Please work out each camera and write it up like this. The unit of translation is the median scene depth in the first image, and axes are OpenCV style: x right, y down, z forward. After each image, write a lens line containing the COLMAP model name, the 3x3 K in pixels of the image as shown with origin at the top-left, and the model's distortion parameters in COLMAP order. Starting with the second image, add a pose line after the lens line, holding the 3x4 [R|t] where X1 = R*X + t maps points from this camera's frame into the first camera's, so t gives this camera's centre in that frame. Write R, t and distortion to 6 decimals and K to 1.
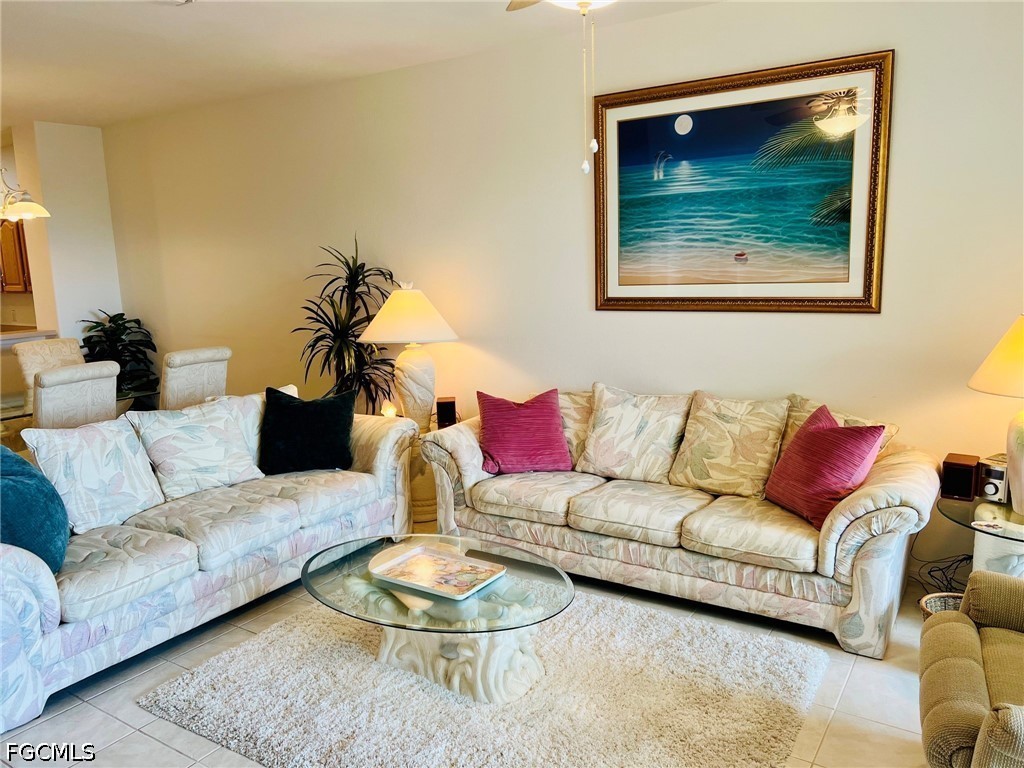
lens RADIAL K [[765.0, 0, 514.7], [0, 765.0, 390.3], [0, 0, 1]] dist [0.059426, -0.068865]
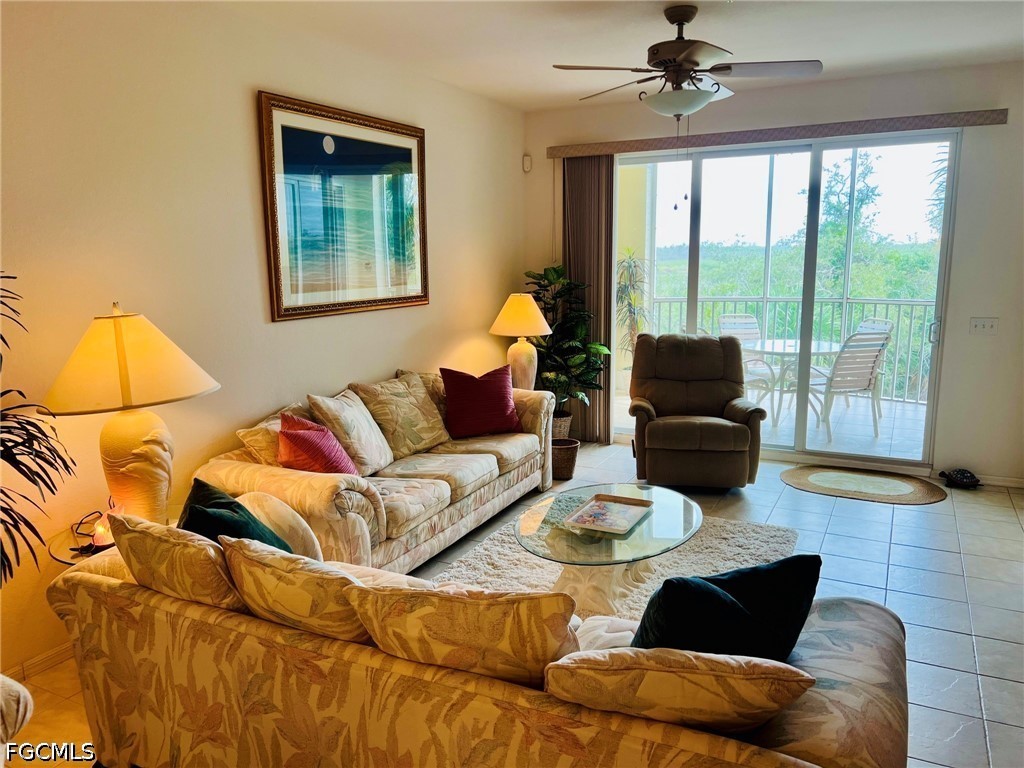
lens RADIAL K [[764.5, 0, 510.6], [0, 764.5, 391.4], [0, 0, 1]] dist [0.061510, -0.071096]
pose [[-0.104469, -0.156047, 0.982210, -0.922635], [0.180649, 0.968207, 0.173036, -0.145112], [-0.977984, 0.195512, -0.072958, 0.879231]]
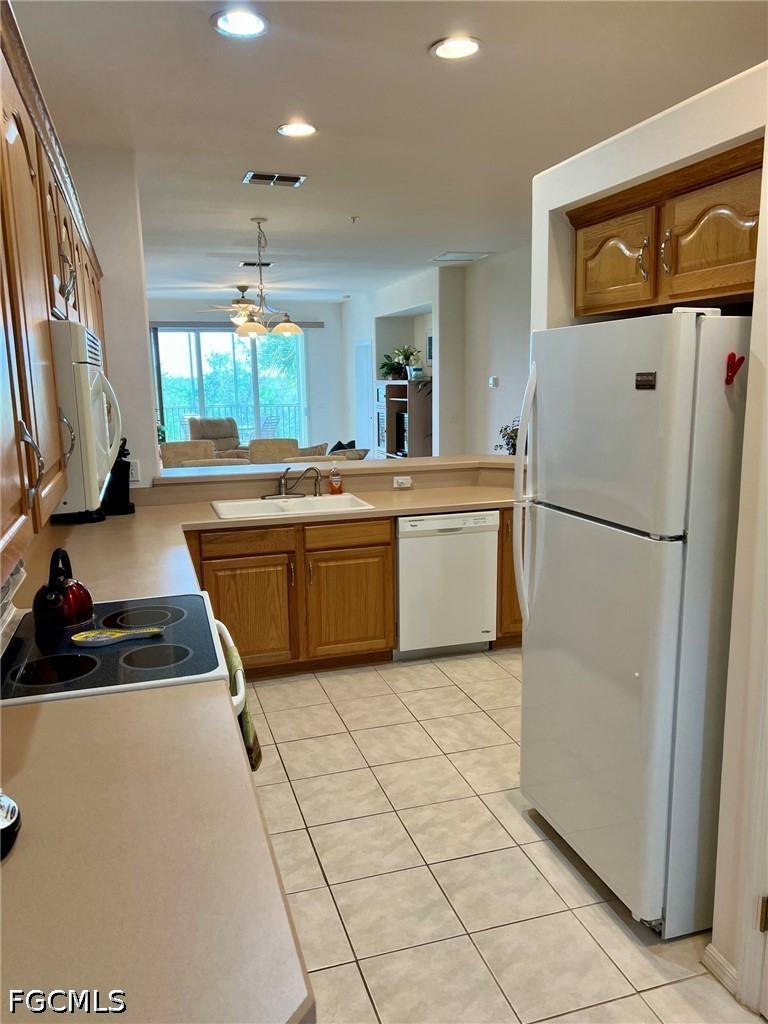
lens RADIAL K [[765.6, 0, 373.3], [0, 765.6, 518.6], [0, 0, 1]] dist [0.126179, -0.266738]
pose [[-0.766946, -0.080840, 0.636599, -1.963767], [0.142566, 0.945776, 0.291859, -0.353128], [-0.625674, 0.314598, -0.713835, 2.303826]]
